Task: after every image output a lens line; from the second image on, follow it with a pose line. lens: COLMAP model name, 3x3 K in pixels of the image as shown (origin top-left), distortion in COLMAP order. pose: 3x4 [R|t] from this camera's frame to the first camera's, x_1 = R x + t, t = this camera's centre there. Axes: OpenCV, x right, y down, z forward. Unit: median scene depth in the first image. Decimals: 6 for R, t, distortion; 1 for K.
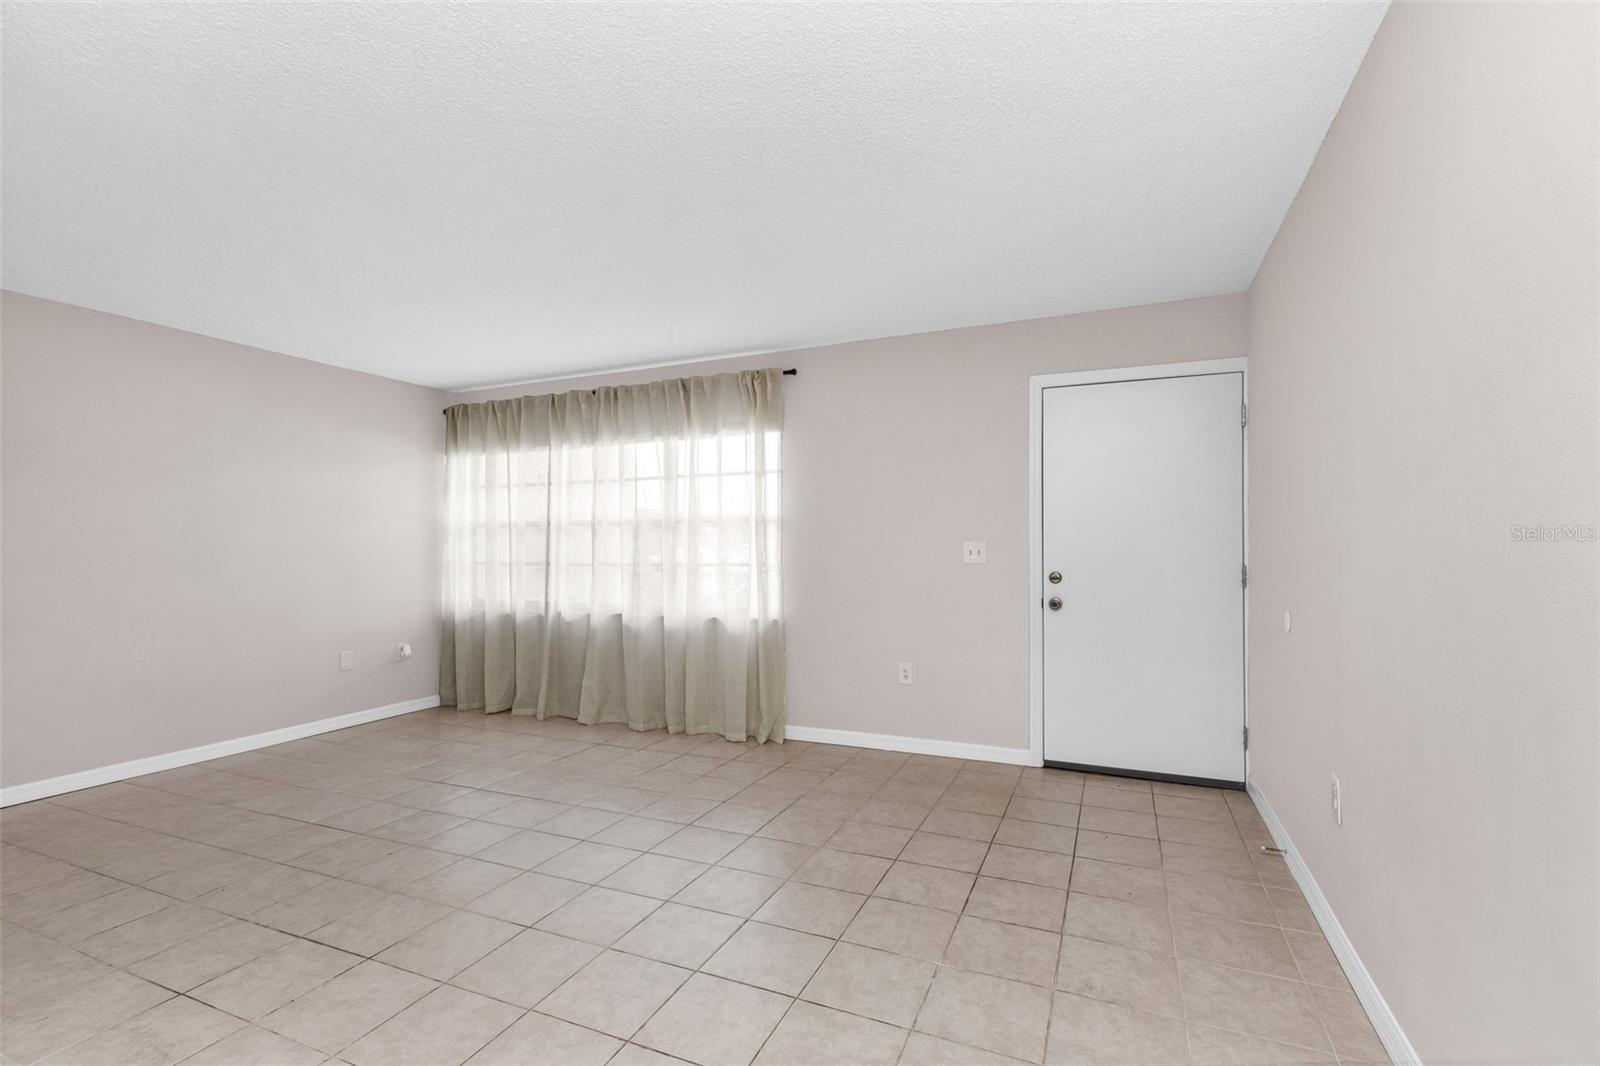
lens RADIAL K [[698.7, 0, 768.6], [0, 698.7, 562.4], [0, 0, 1]] dist [0.005831, 0.000014]
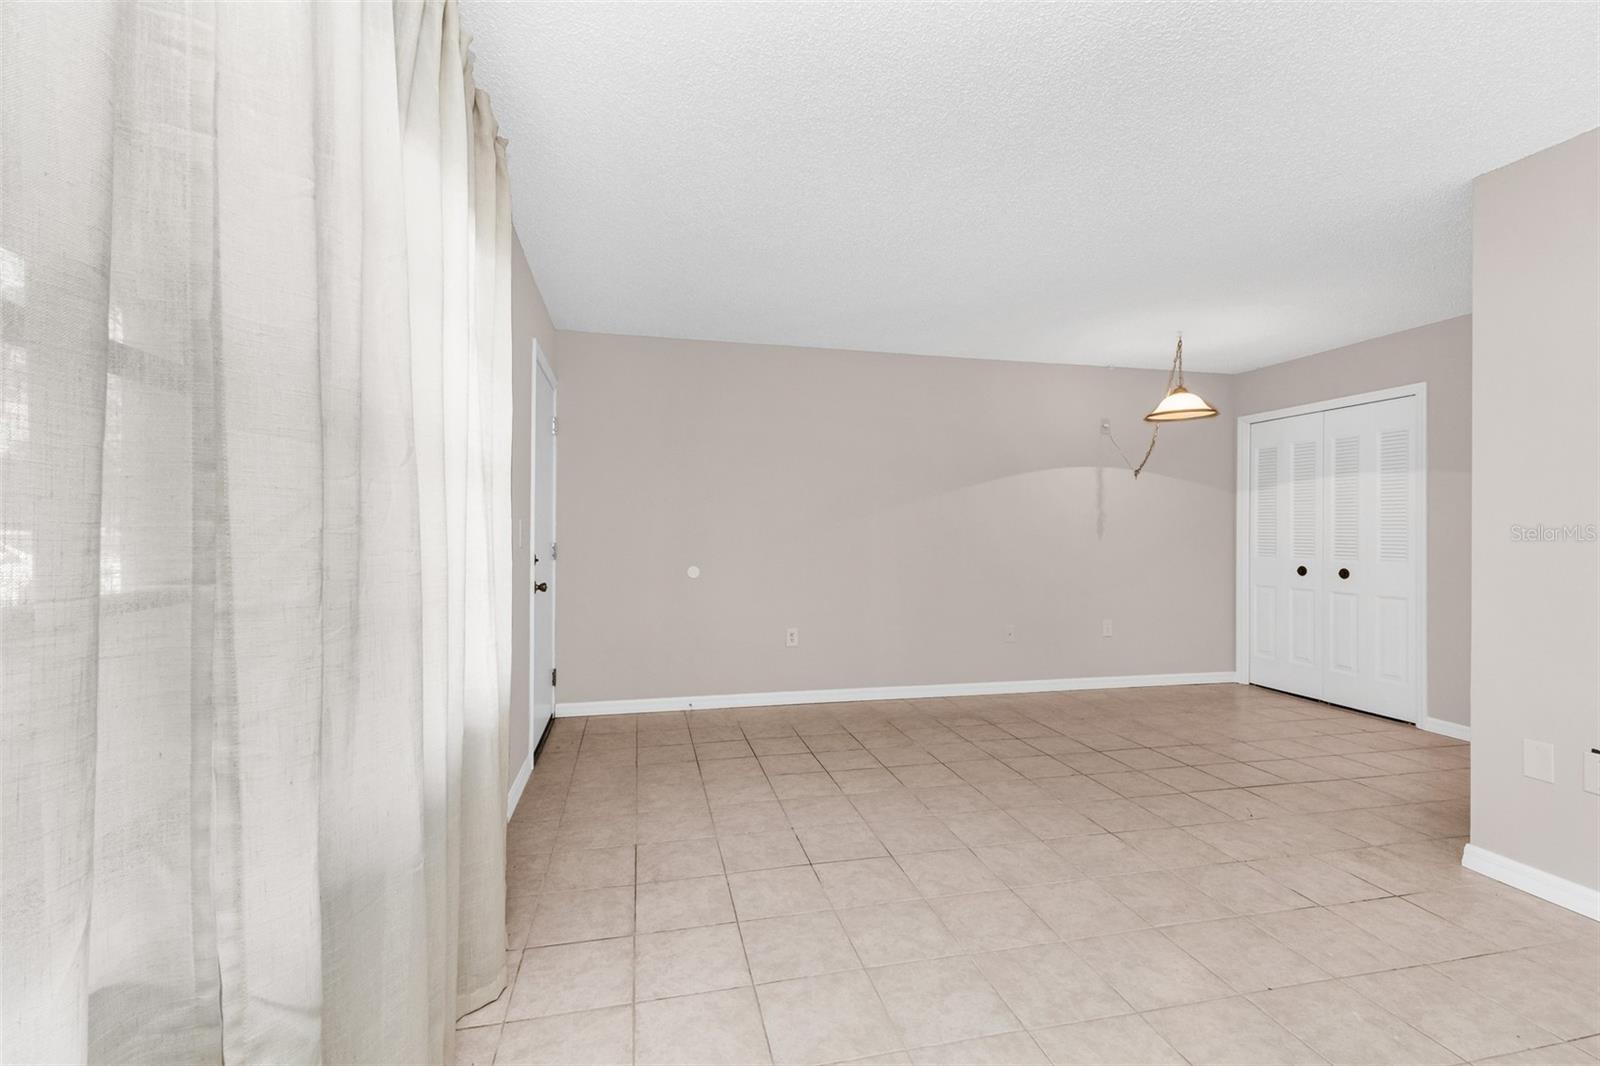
lens RADIAL K [[733.7, 0, 813.3], [0, 733.7, 529.9], [0, 0, 1]] dist [0.002811, 0.000111]
pose [[-0.645308, 0.006431, 0.763896, -0.871053], [0.014486, 0.999888, 0.003820, -0.031295], [-0.763785, 0.013531, -0.645329, 1.943620]]
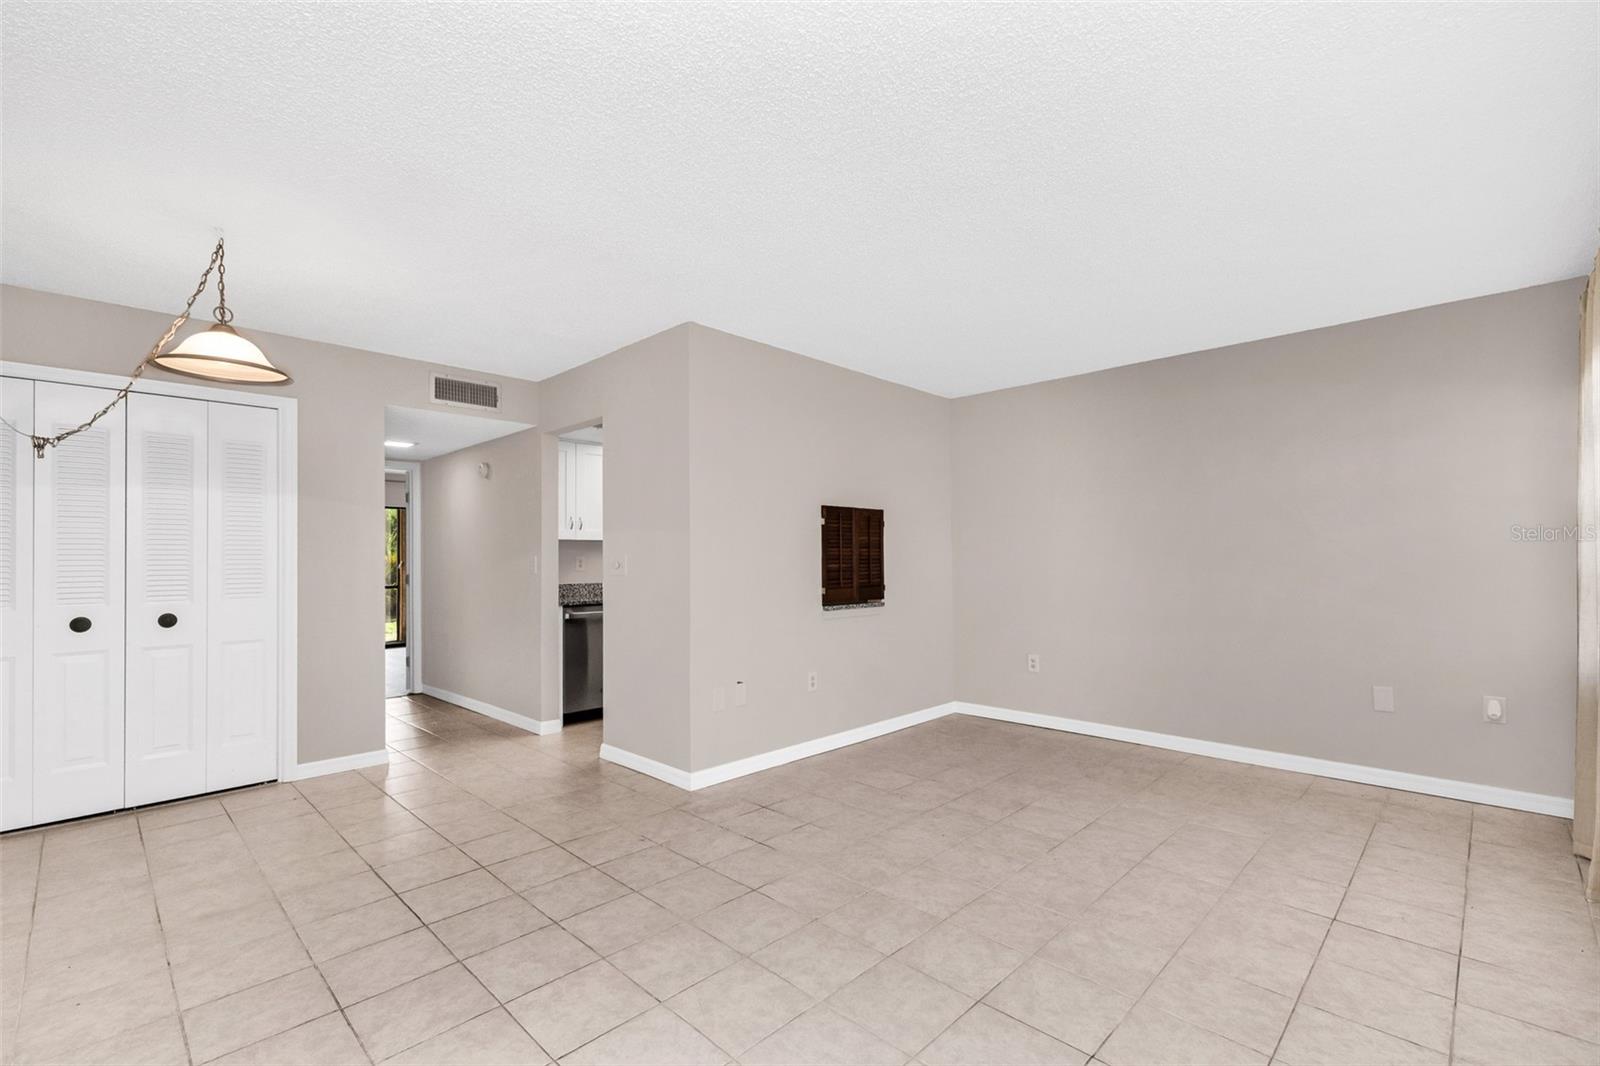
lens RADIAL K [[697.5, 0, 804.3], [0, 697.5, 551.6], [0, 0, 1]] dist [0.013025, -0.000397]
pose [[-0.301739, -0.000593, -0.953390, 0.631086], [-0.007120, 0.999973, 0.001631, -0.033843], [0.953364, 0.007280, -0.301735, 1.227305]]
